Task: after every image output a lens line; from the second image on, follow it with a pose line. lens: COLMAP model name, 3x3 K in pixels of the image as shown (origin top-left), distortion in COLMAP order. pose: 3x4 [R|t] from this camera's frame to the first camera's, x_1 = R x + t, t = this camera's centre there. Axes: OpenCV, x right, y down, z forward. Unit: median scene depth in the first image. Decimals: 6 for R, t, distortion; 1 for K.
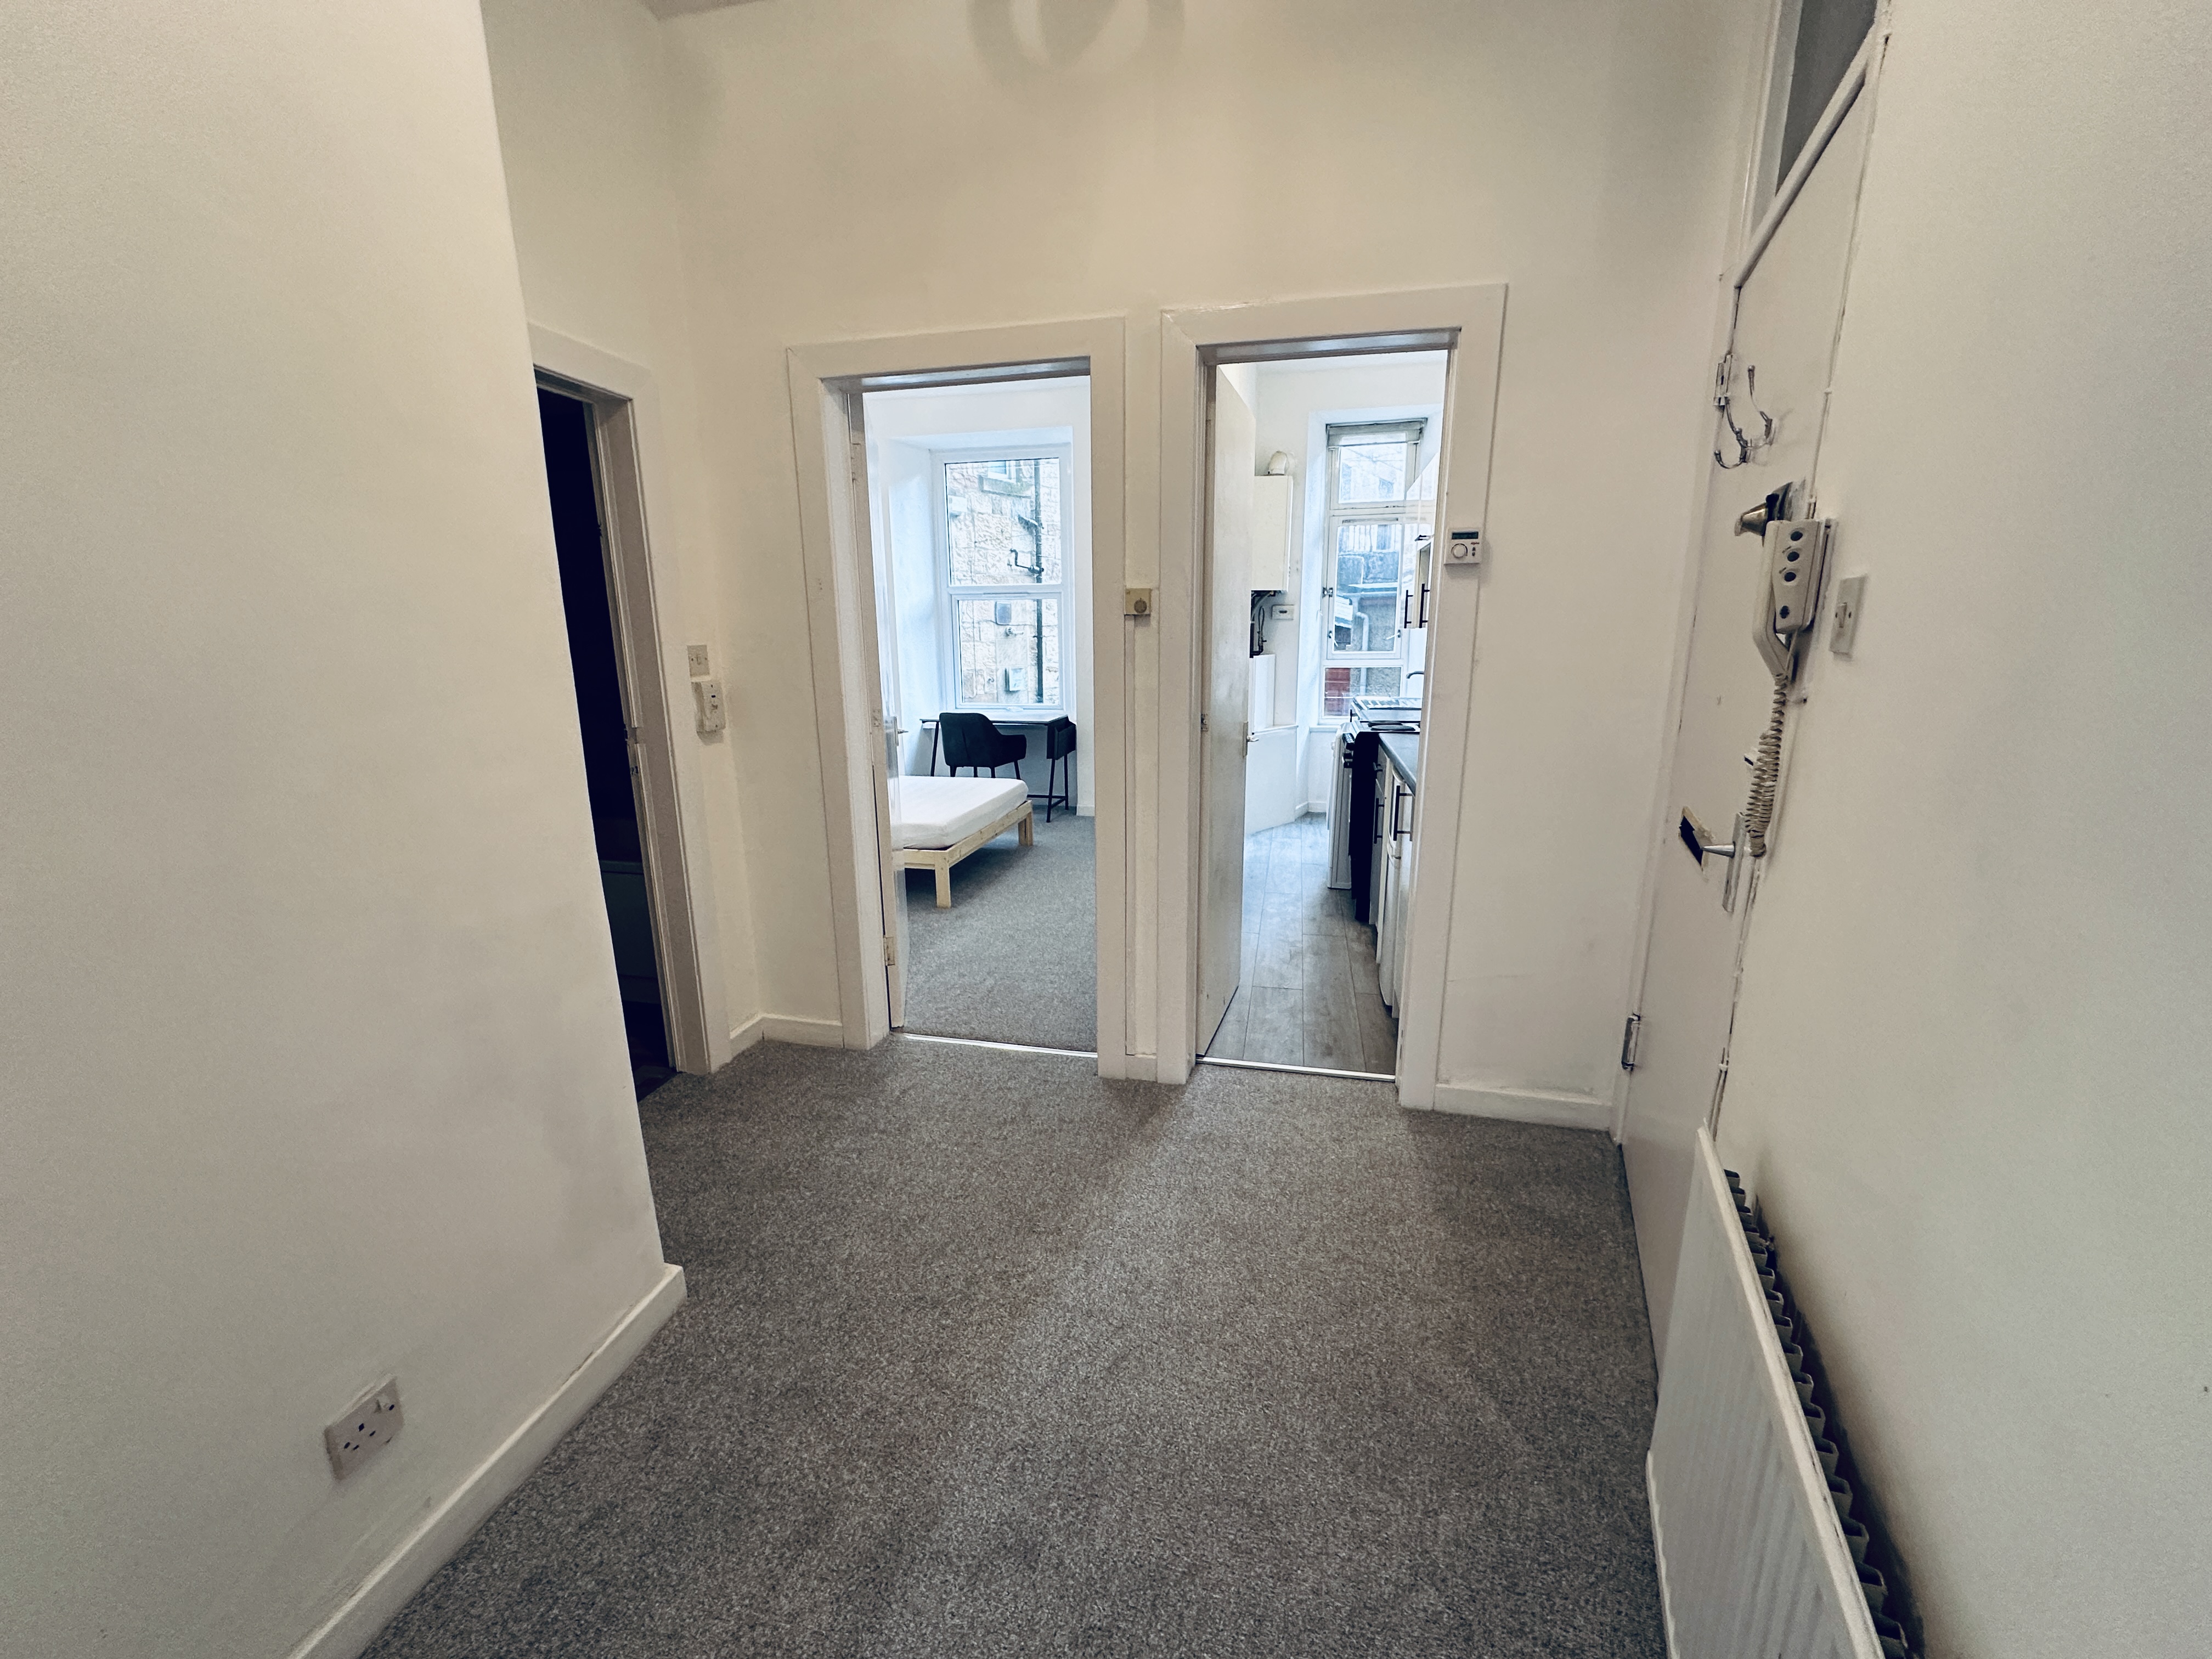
lens RADIAL K [[878.1, 0, 1106.0], [0, 878.1, 829.5], [0, 0, 1]] dist [-0.003307, 0.000290]
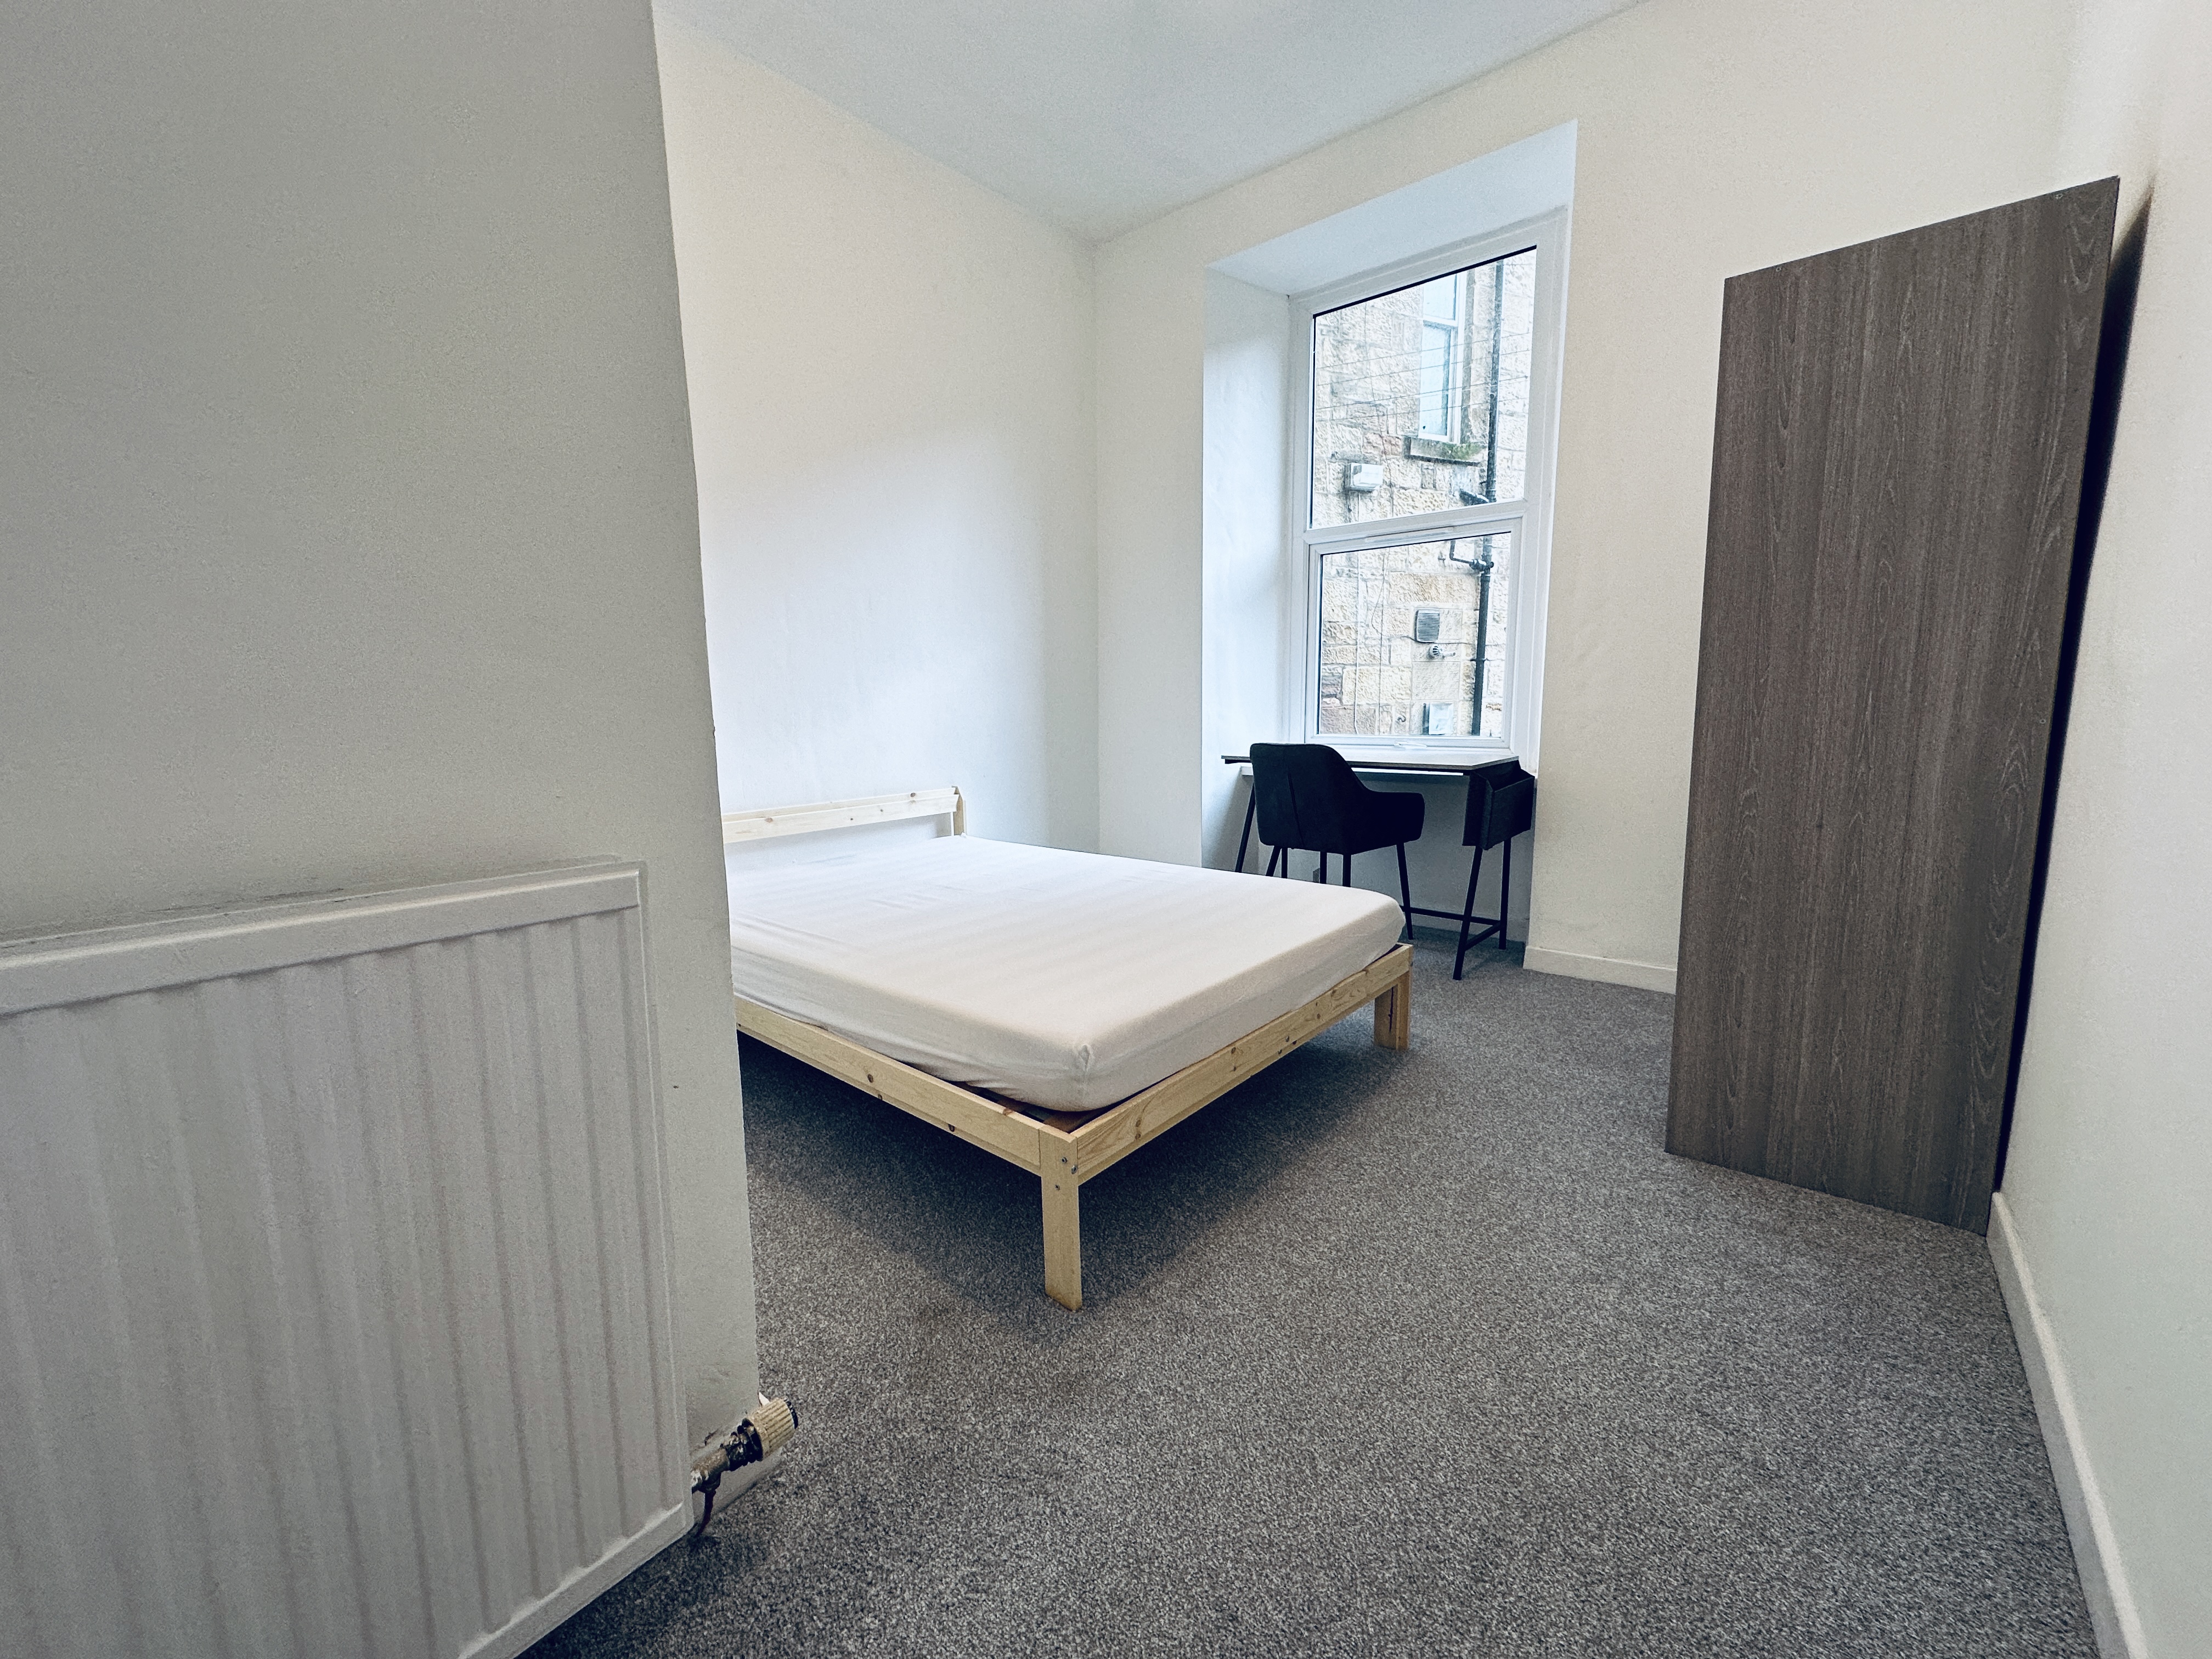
lens RADIAL K [[878.1, 0, 1106.0], [0, 878.1, 829.5], [0, 0, 1]] dist [-0.003307, 0.000290]
pose [[0.887253, 0.064529, -0.456748, -0.022036], [-0.094556, 0.994583, -0.043165, -0.048427], [0.451489, 0.081486, 0.888548, 0.474245]]
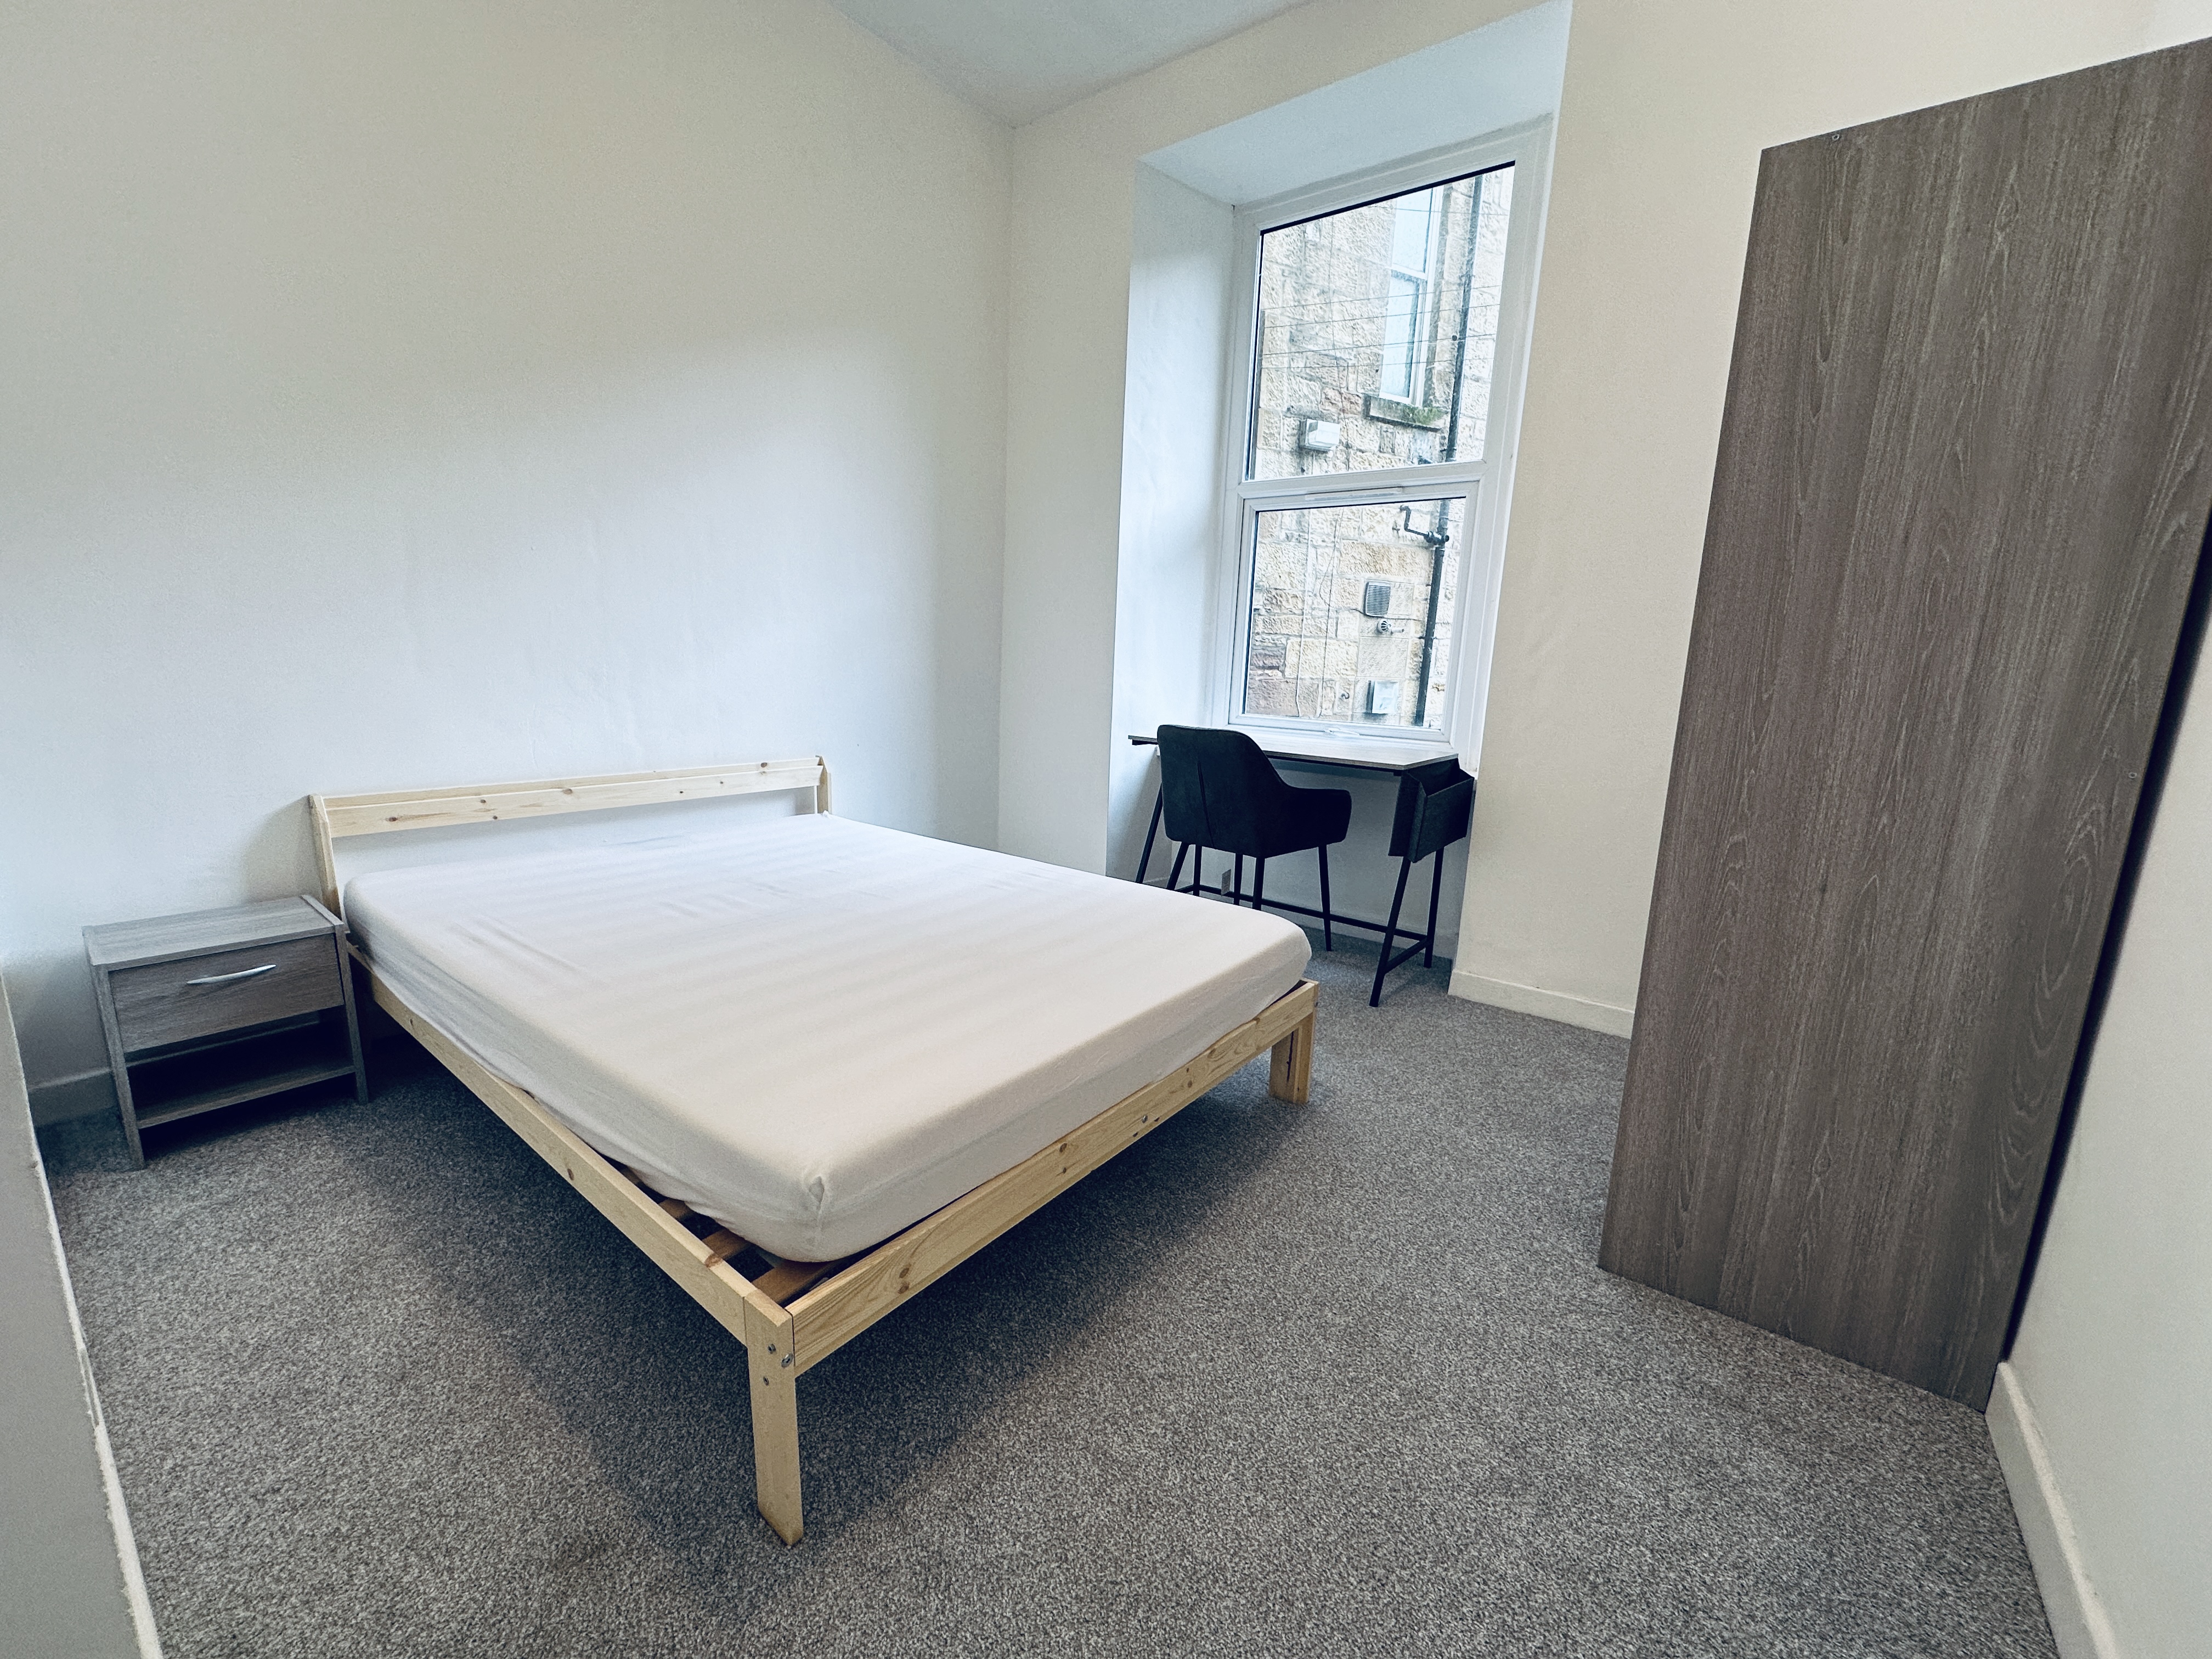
lens RADIAL K [[881.2, 0, 1106.2], [0, 881.2, 827.1], [0, 0, 1]] dist [-0.001293, -0.000043]
pose [[0.908500, 0.122350, -0.399571, -0.023580], [-0.136177, 0.990665, -0.006279, -0.069987], [0.395073, 0.060117, 0.916681, 0.545038]]
